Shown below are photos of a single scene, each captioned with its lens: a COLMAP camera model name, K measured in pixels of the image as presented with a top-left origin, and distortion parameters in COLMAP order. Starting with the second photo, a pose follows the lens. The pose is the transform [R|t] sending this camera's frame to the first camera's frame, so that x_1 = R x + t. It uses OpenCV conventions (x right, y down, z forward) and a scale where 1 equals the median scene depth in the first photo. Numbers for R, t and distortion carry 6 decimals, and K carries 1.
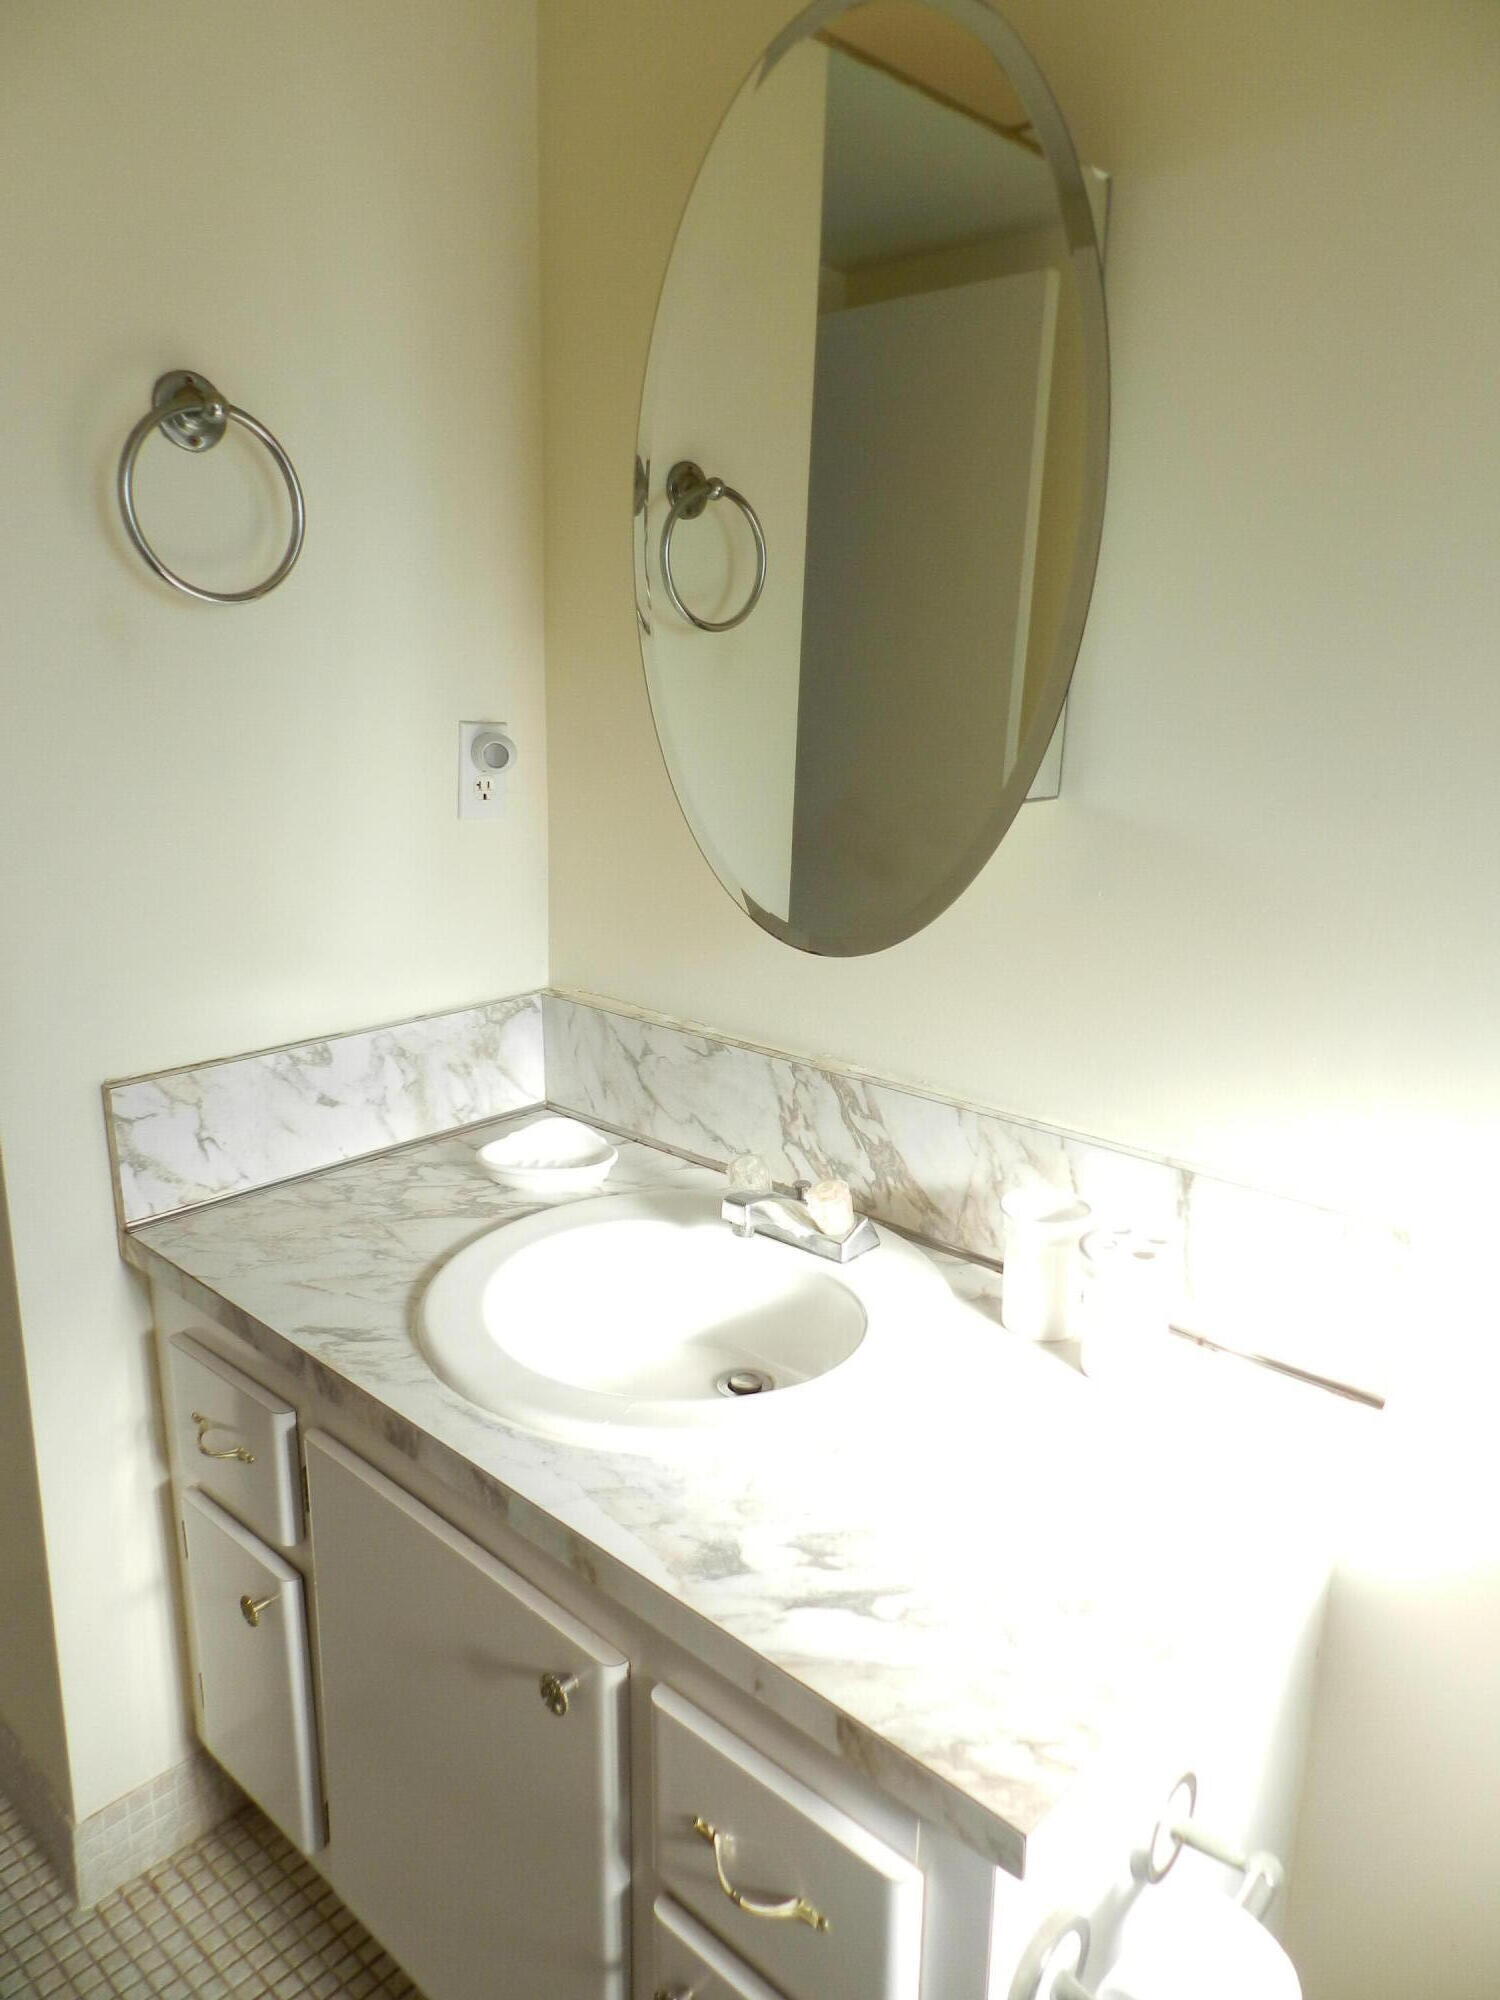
lens RADIAL K [[1365.8, 0, 747.6], [0, 1365.8, 992.4], [0, 0, 1]] dist [0.029154, -0.010967]
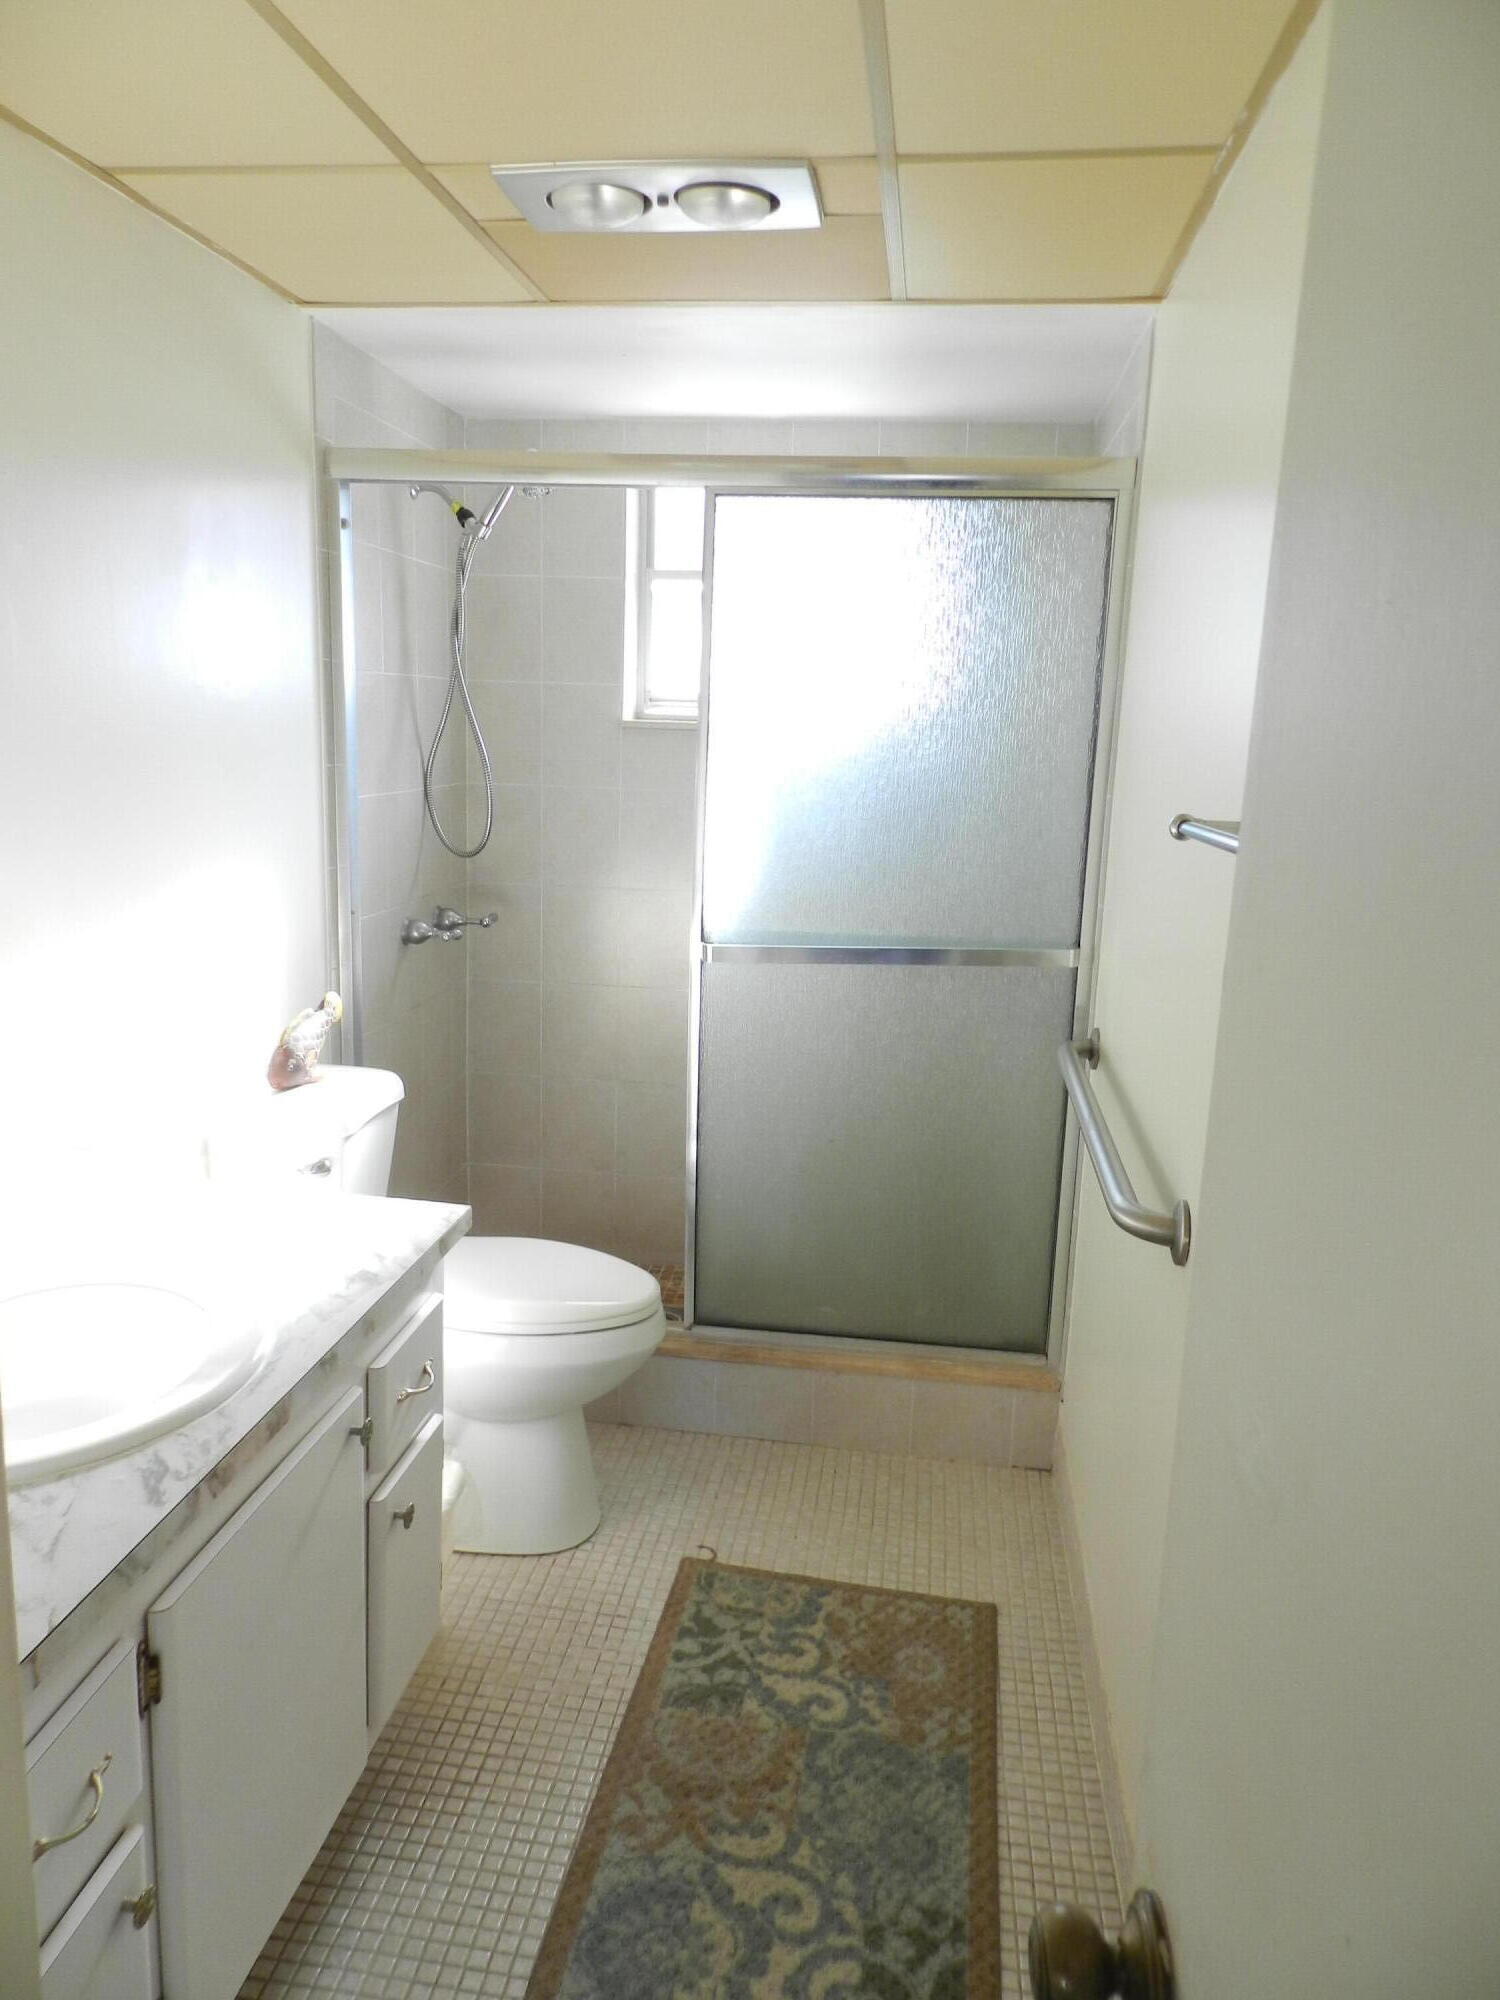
lens RADIAL K [[1365.8, 0, 751.0], [0, 1365.8, 998.1], [0, 0, 1]] dist [0.029154, -0.010967]
pose [[-0.569507, -0.196927, 0.798048, -1.056924], [0.165012, 0.923724, 0.345695, -0.293710], [-0.805253, 0.328564, -0.493572, 0.847981]]
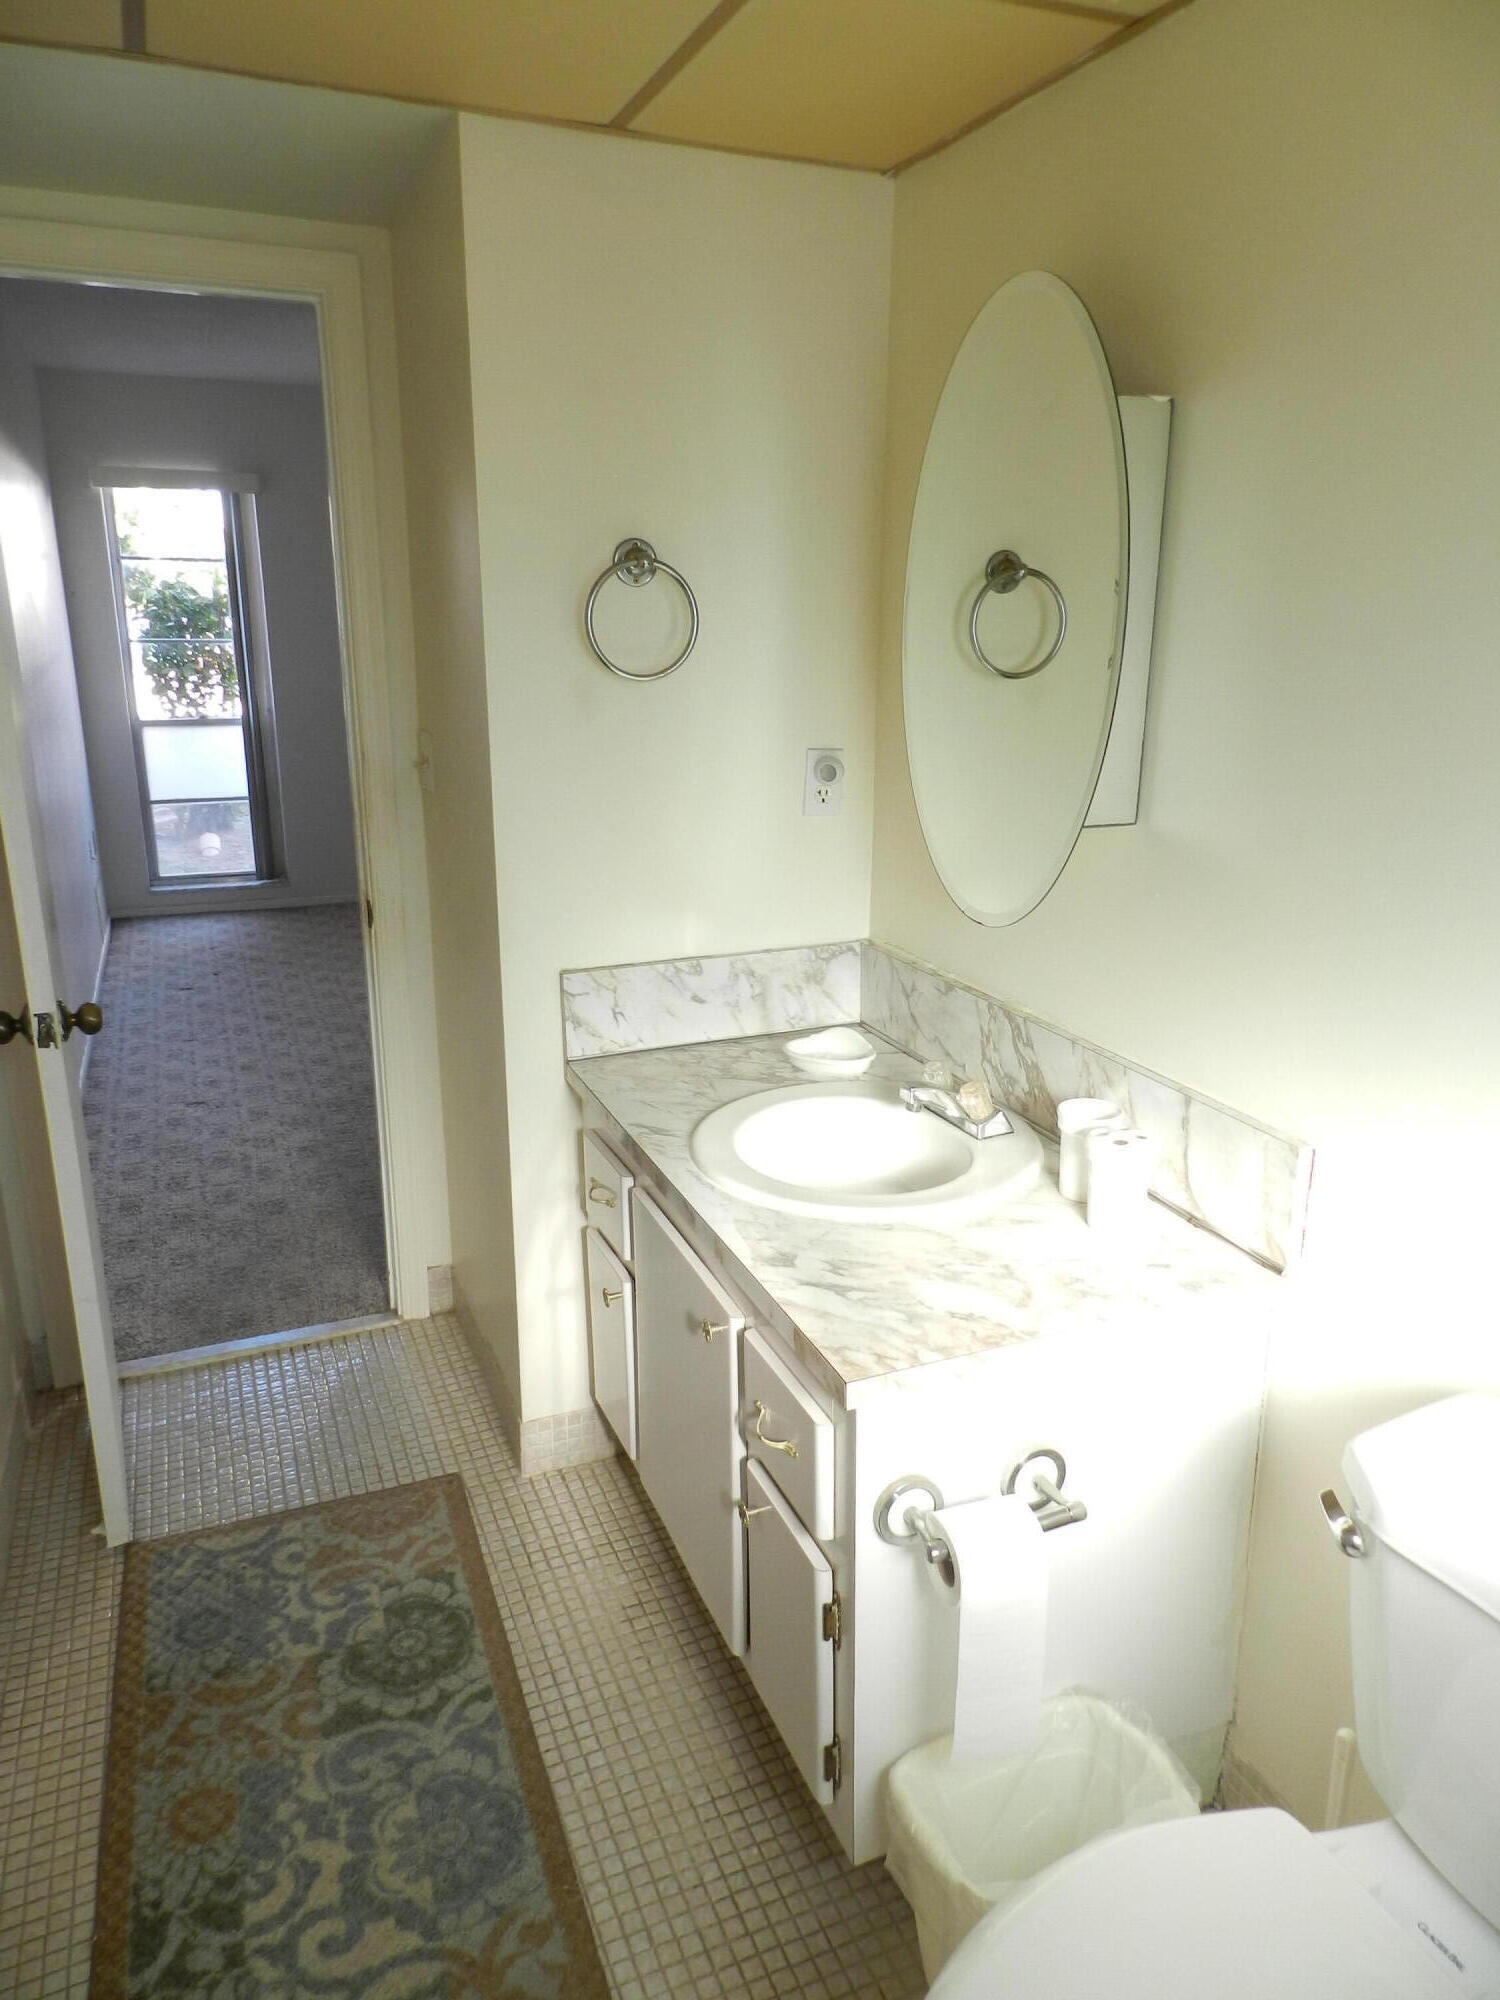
lens RADIAL K [[1365.8, 0, 762.7], [0, 1365.8, 997.1], [0, 0, 1]] dist [0.029154, -0.010967]
pose [[0.907422, 0.096162, -0.409070, 0.396494], [-0.086610, 0.995362, 0.041863, 0.007773], [0.411198, -0.002559, 0.911542, -0.367706]]
